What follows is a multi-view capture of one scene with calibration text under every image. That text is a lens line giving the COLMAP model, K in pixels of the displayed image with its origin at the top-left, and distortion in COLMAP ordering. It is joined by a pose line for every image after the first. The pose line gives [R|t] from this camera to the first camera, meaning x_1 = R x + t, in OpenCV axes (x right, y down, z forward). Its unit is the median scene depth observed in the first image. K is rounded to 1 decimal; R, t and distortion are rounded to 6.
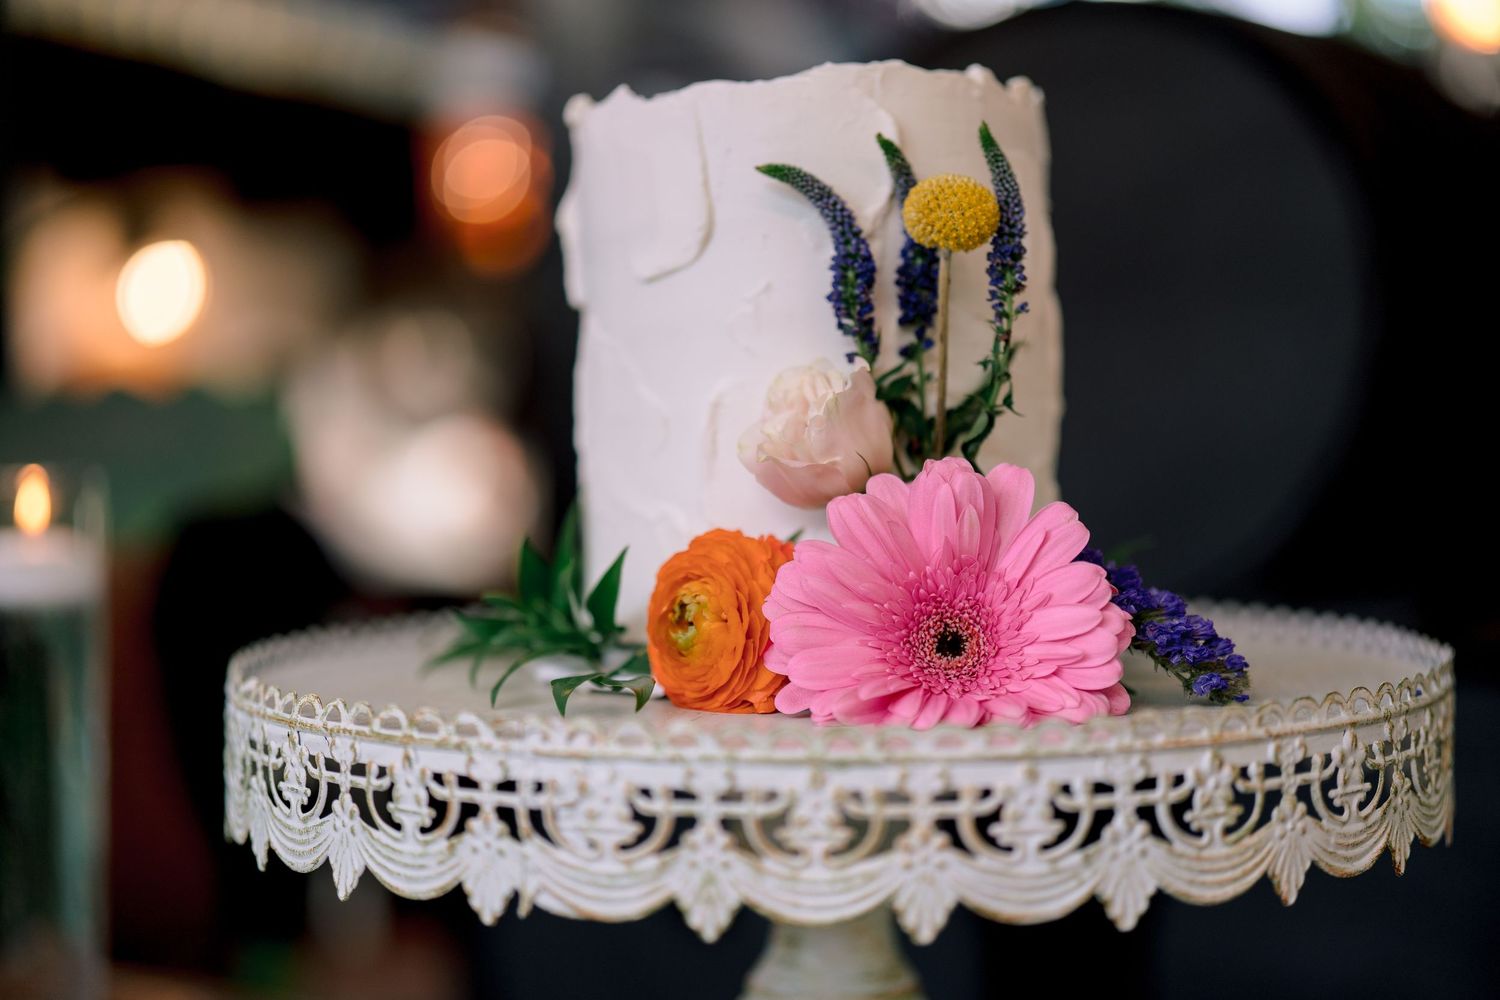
lens RADIAL K [[2229.9, 0, 750.0], [0, 2229.9, 500.0], [0, 0, 1]] dist [-0.017770, 0.083563]
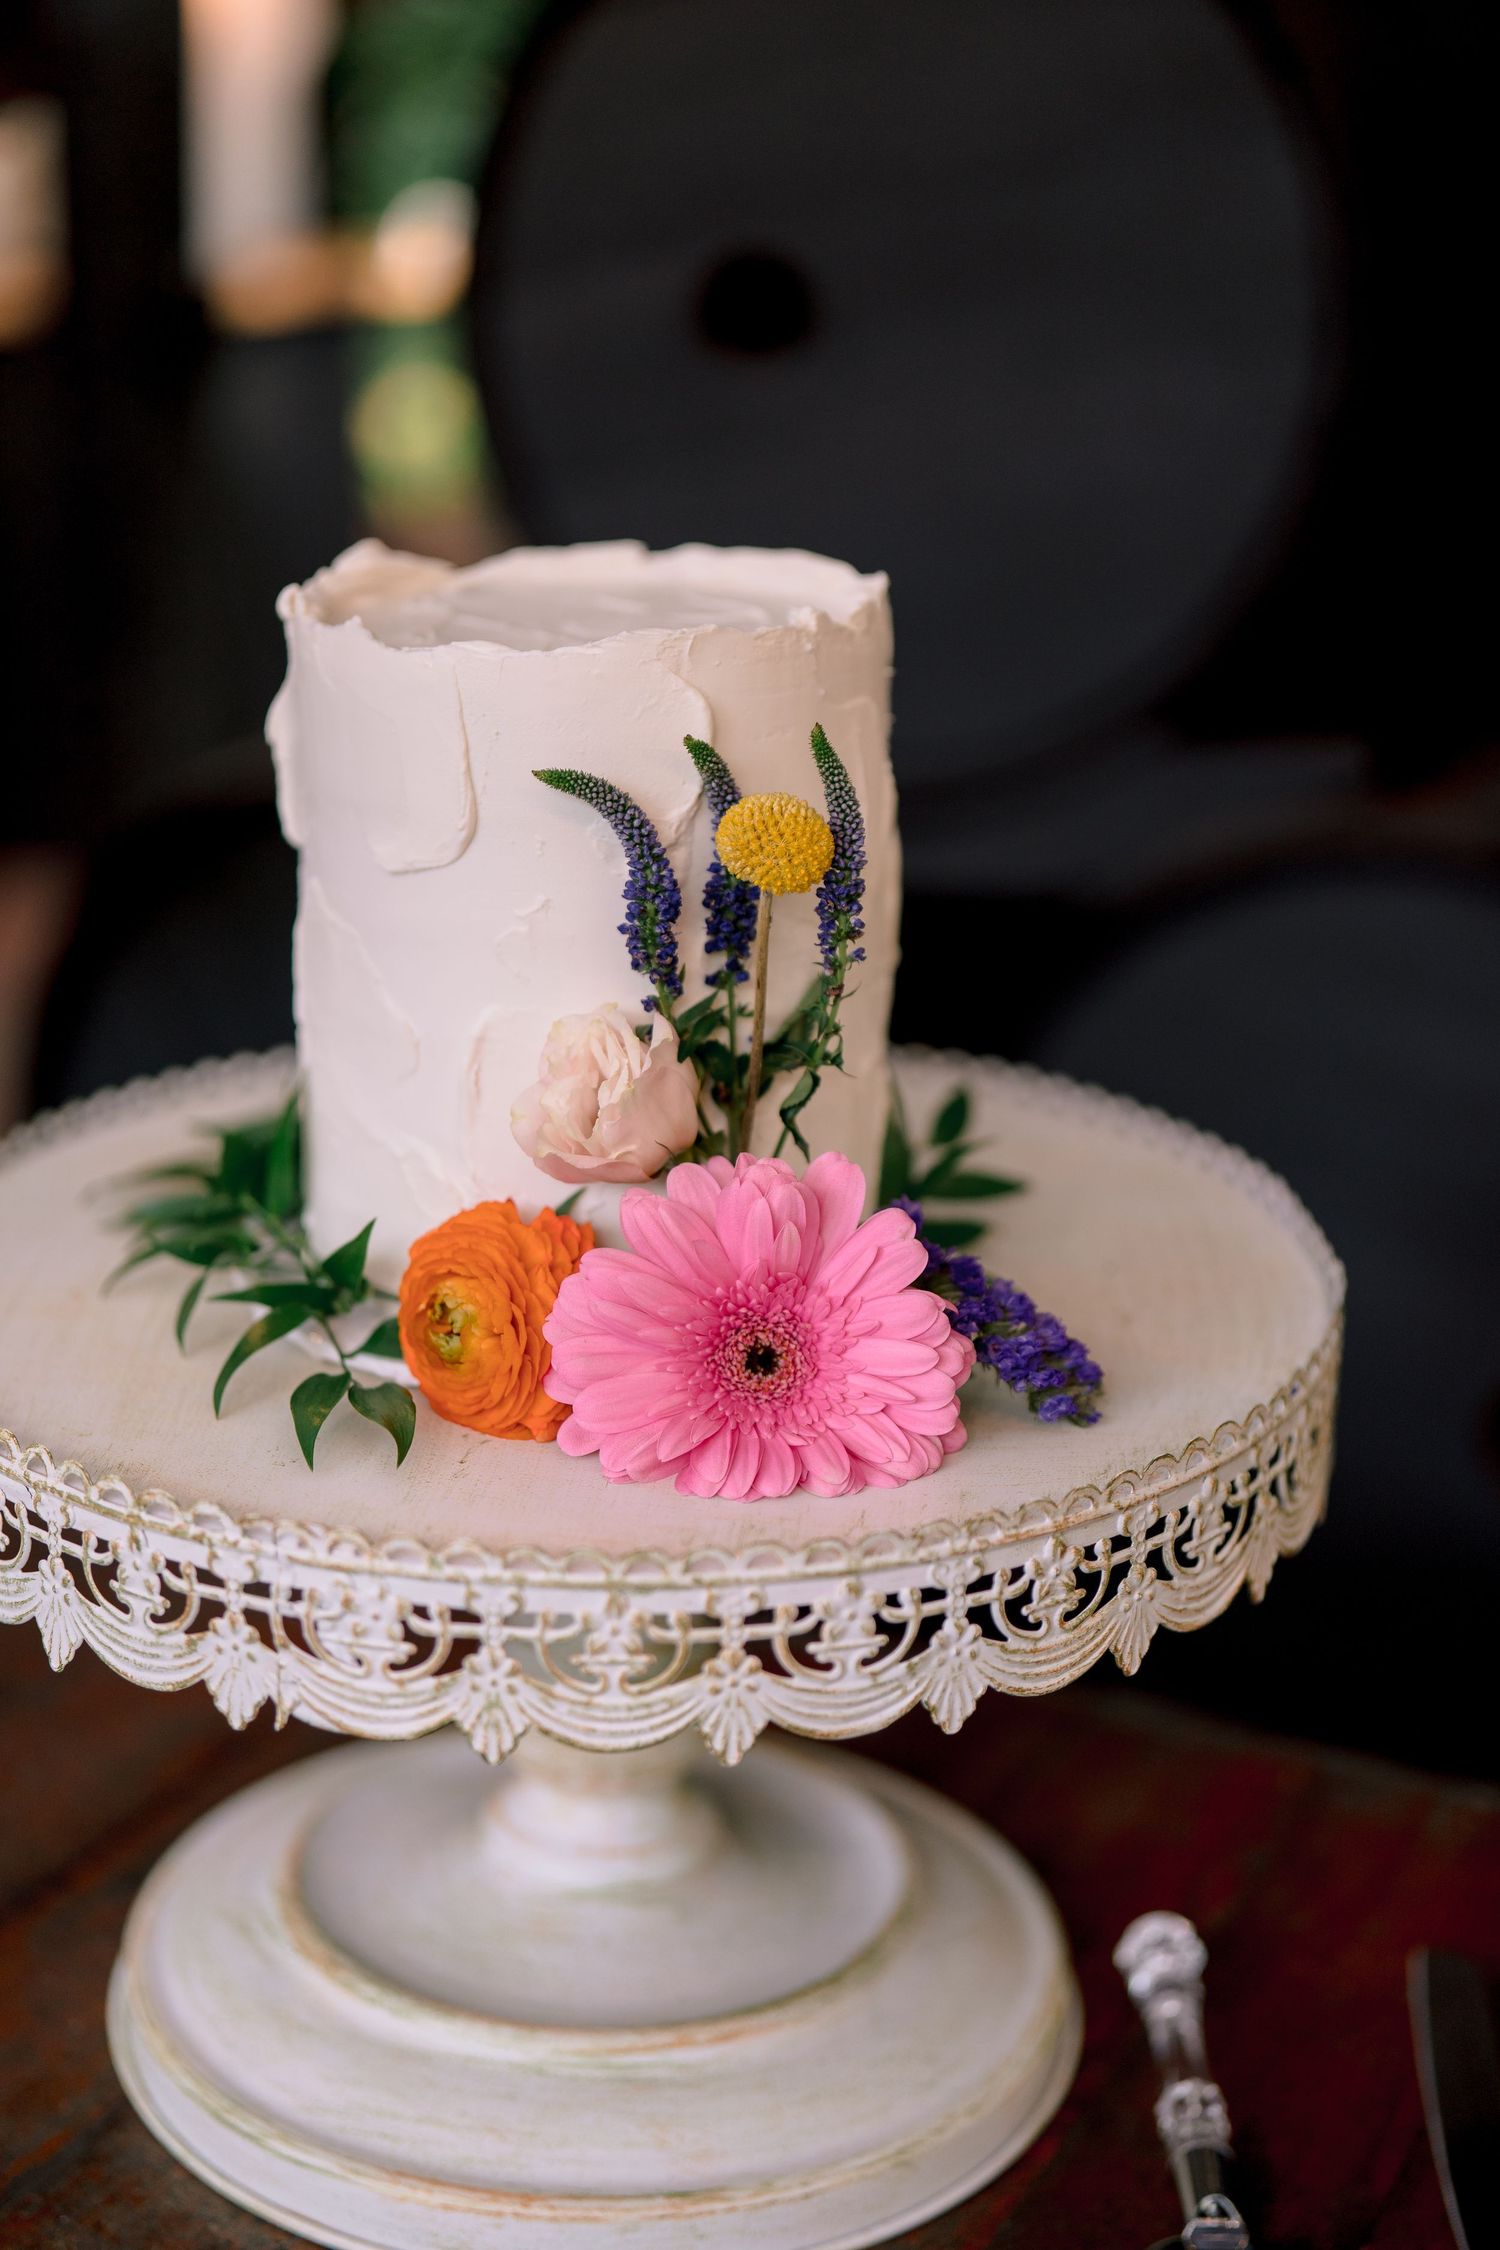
lens RADIAL K [[3344.8, 0, 750.0], [0, 3344.8, 1125.0], [0, 0, 1]] dist [-0.017770, 0.083563]
pose [[0.994247, -0.004609, 0.107010, -0.053200], [-0.025288, 0.960728, 0.276337, -0.389063], [-0.104082, -0.277453, 0.955085, -0.207077]]
